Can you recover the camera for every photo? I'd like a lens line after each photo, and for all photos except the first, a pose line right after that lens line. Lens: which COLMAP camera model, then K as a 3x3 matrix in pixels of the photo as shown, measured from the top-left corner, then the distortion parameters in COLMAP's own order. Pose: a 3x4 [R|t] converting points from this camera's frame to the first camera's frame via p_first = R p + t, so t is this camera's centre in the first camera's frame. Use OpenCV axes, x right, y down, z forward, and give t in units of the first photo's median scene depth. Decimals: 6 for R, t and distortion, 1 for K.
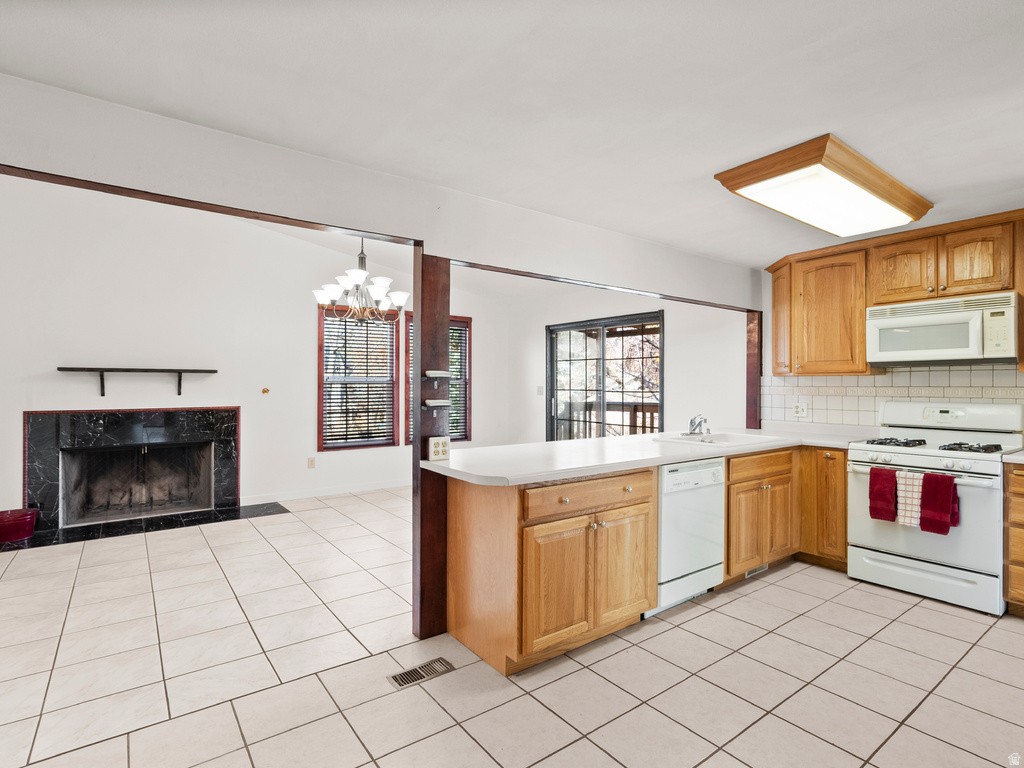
lens RADIAL K [[525.2, 0, 512.0], [0, 525.2, 384.0], [0, 0, 1]] dist [-0.001443, 0.000913]
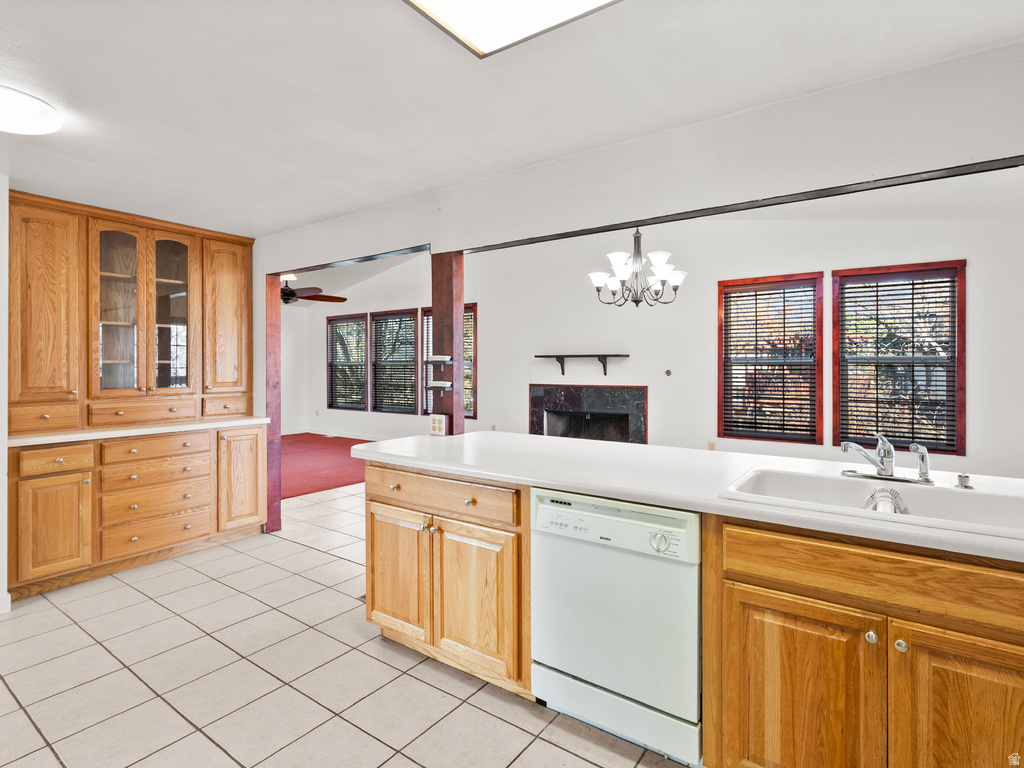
lens RADIAL K [[531.4, 0, 514.2], [0, 531.4, 364.2], [0, 0, 1]] dist [-0.006697, -0.000707]
pose [[0.300423, -0.004000, -0.953798, 0.547880], [0.002715, 0.999991, -0.003339, -0.001286], [0.953802, -0.001586, 0.300431, 0.451563]]
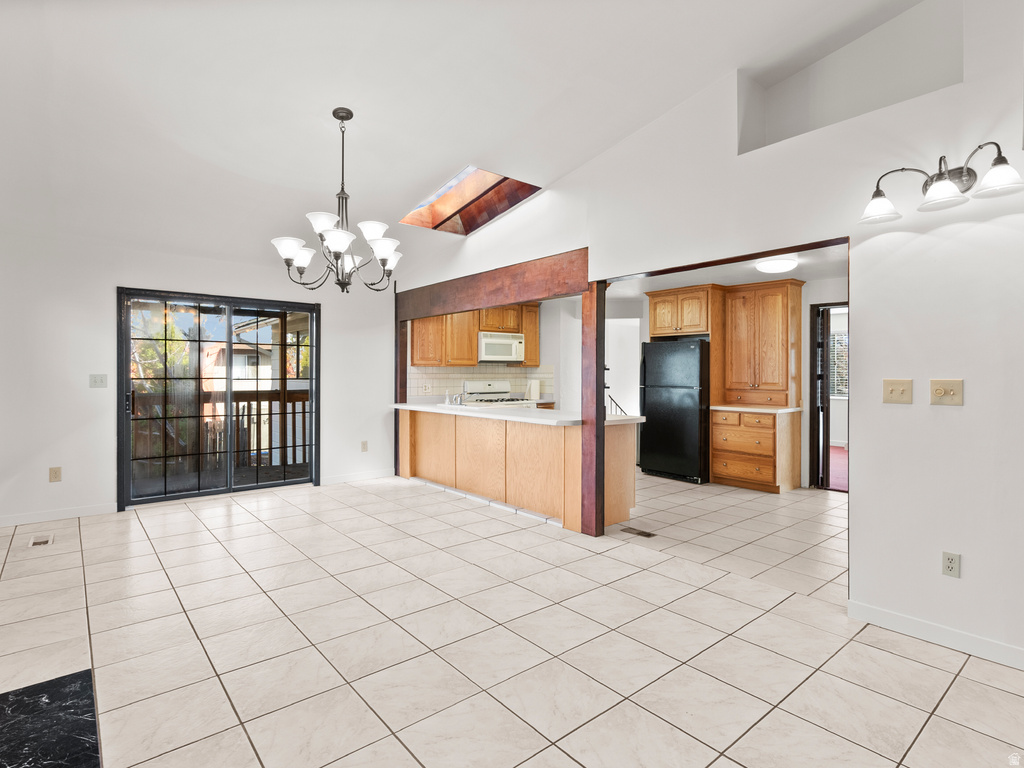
lens RADIAL K [[536.0, 0, 514.2], [0, 536.0, 367.8], [0, 0, 1]] dist [-0.007507, 0.000081]
pose [[-0.060040, 0.006957, 0.998172, -0.969159], [-0.002460, 0.999972, -0.007118, -0.000675], [-0.998193, -0.002883, -0.060021, 0.752307]]
